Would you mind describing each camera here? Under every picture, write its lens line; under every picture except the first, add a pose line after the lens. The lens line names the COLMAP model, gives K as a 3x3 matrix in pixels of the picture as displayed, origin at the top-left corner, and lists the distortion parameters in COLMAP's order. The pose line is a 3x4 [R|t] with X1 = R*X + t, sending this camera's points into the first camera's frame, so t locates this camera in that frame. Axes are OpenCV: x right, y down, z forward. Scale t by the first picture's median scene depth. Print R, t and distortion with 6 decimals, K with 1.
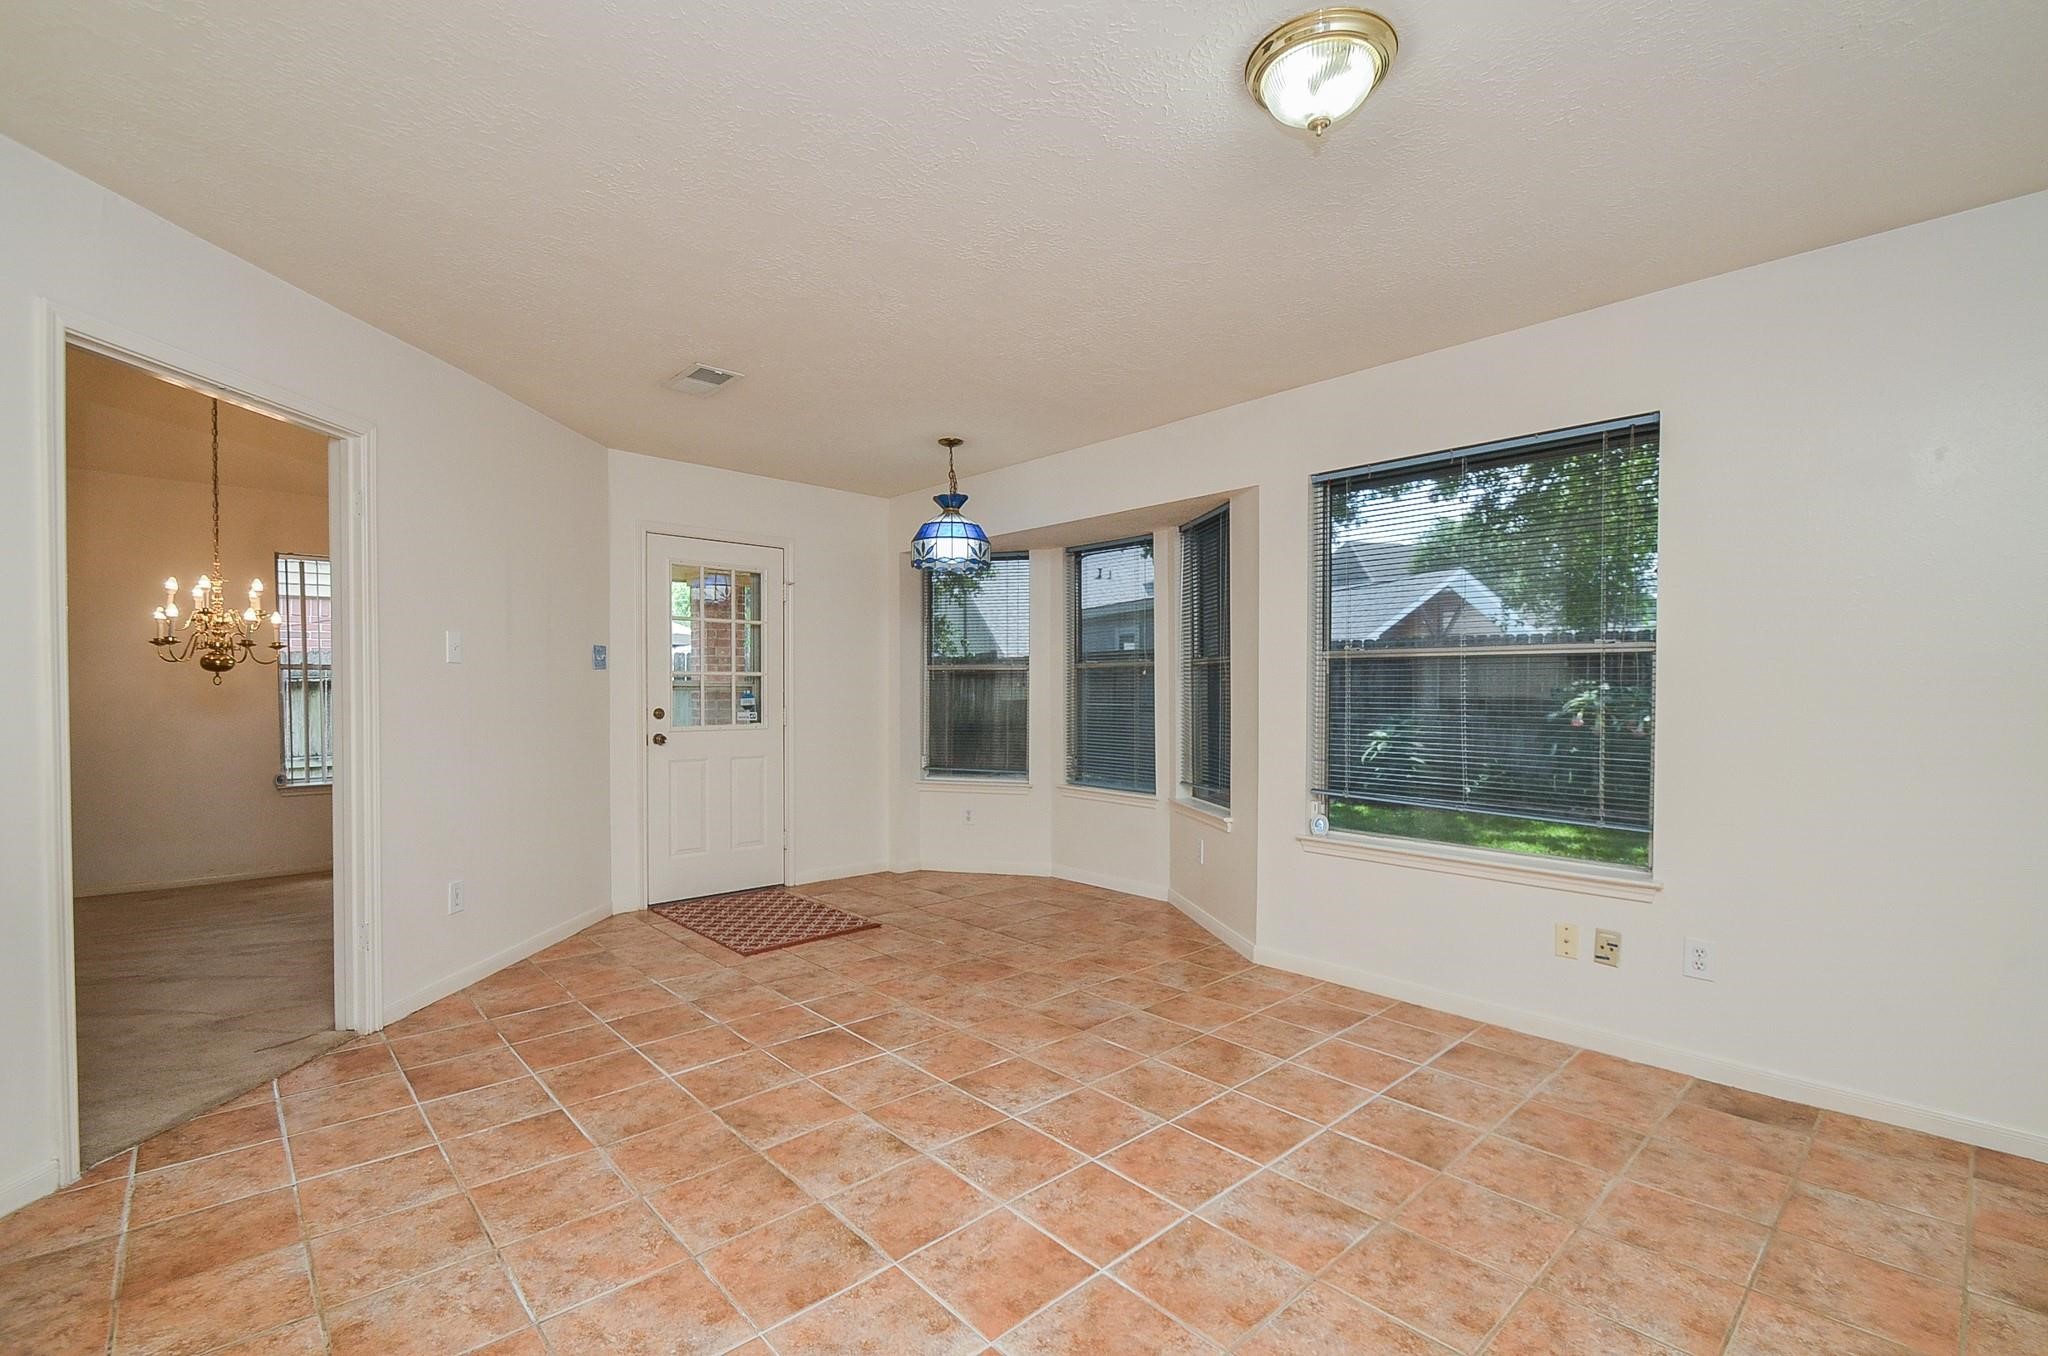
lens RADIAL K [[888.5, 0, 1005.3], [0, 888.5, 710.2], [0, 0, 1]] dist [0.013213, -0.017108]
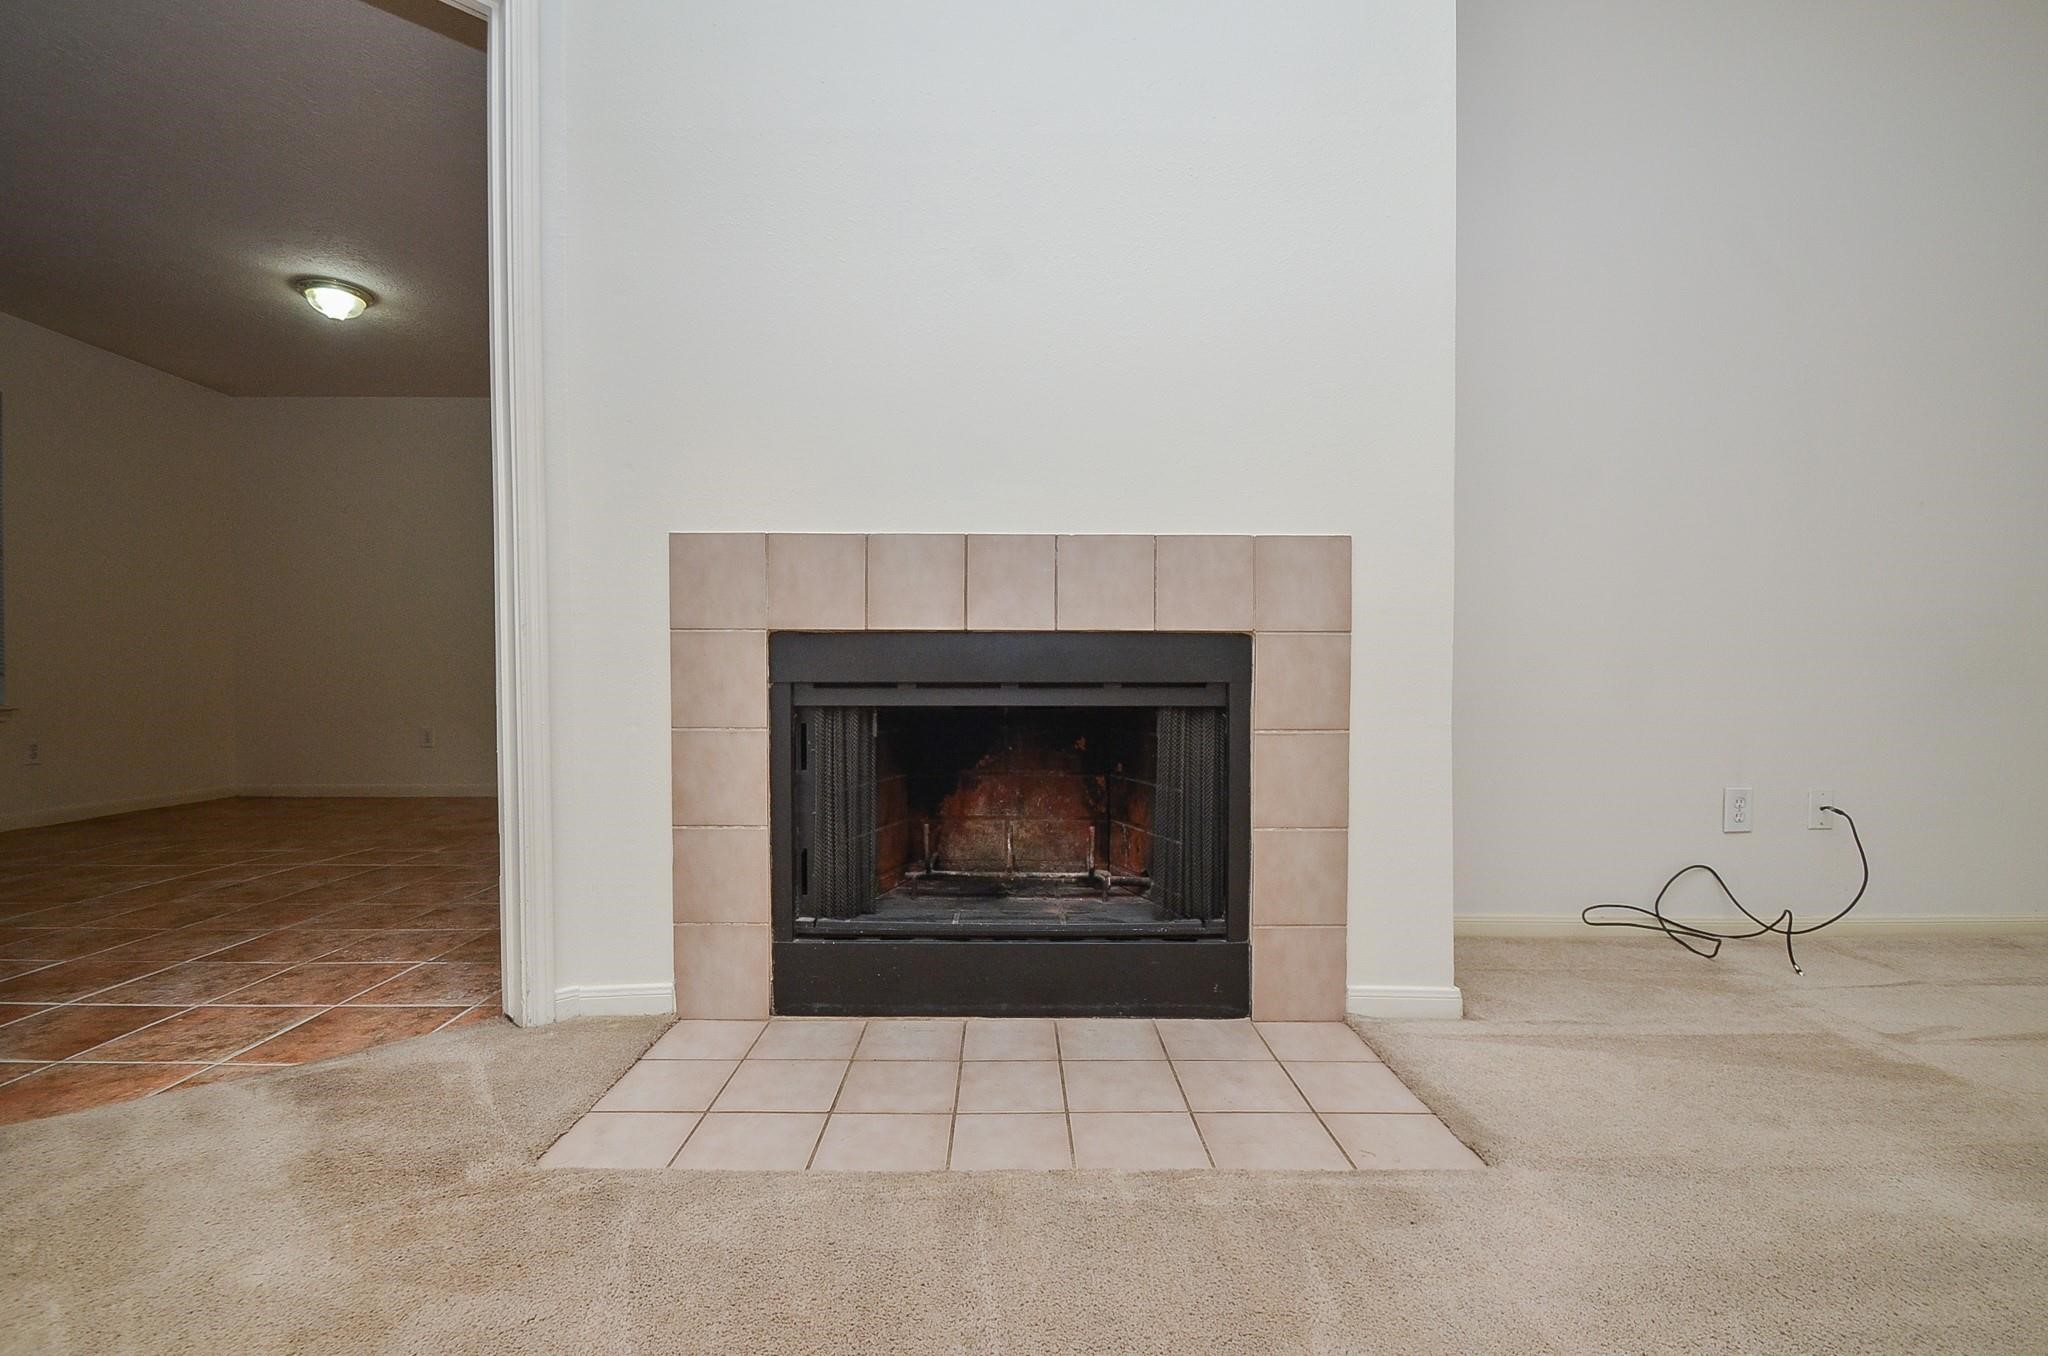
lens RADIAL K [[888.5, 0, 1005.3], [0, 888.5, 710.2], [0, 0, 1]] dist [0.013213, -0.017108]
pose [[-0.748174, -0.024474, 0.663051, -1.286098], [0.012138, 0.998647, 0.050557, 0.124399], [-0.663392, 0.045873, -0.746865, 0.844987]]
